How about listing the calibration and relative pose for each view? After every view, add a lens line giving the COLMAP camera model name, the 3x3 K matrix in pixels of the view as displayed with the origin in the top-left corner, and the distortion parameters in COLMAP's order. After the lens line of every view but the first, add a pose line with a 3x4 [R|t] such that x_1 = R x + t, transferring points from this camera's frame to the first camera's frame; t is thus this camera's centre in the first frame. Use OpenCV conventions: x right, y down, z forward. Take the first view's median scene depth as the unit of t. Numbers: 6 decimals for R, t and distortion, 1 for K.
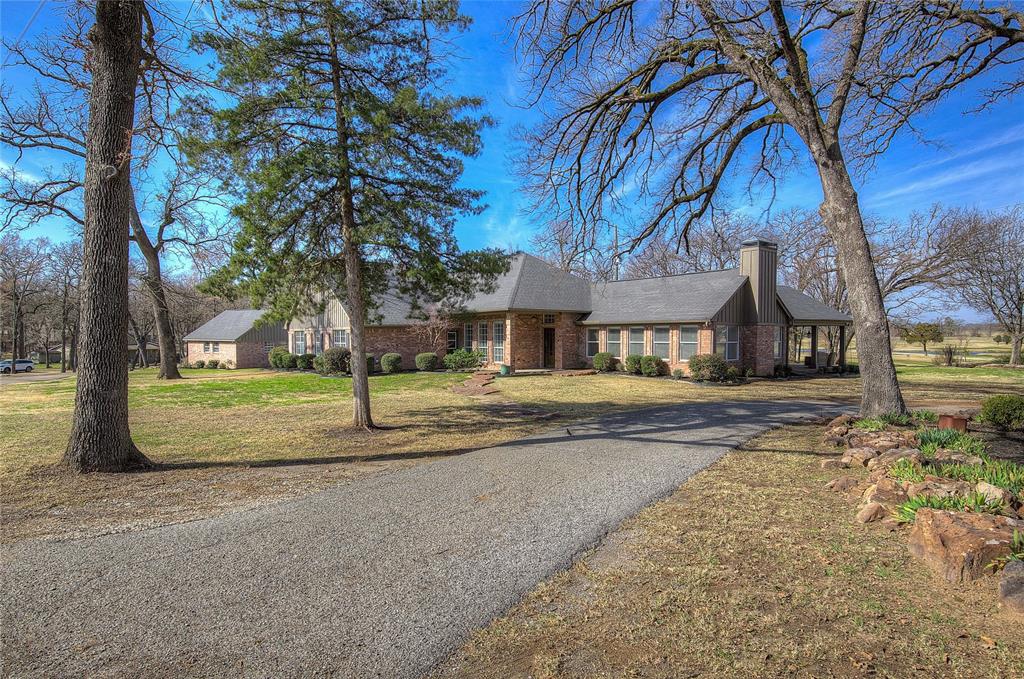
lens RADIAL K [[491.6, 0, 509.6], [0, 491.6, 335.0], [0, 0, 1]] dist [-0.013043, -0.000805]
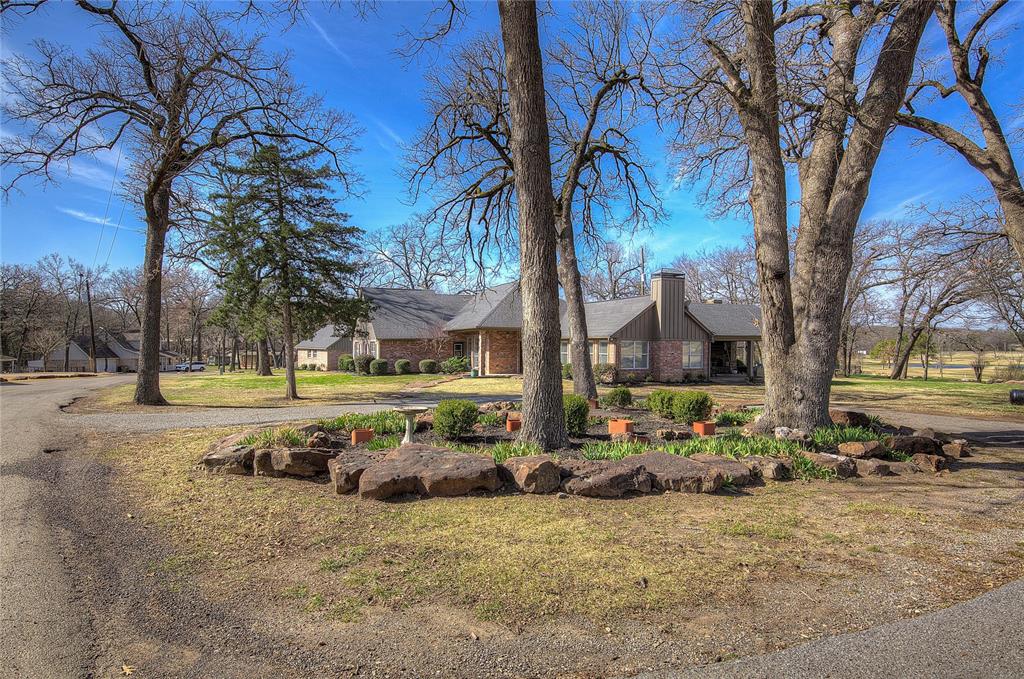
lens RADIAL K [[468.0, 0, 513.8], [0, 468.0, 343.7], [0, 0, 1]] dist [-0.012748, 0.001953]
pose [[0.977703, 0.007334, -0.209862, 0.311119], [-0.008158, 0.999962, -0.003059, -0.004704], [0.209832, 0.004703, 0.977726, -0.186740]]
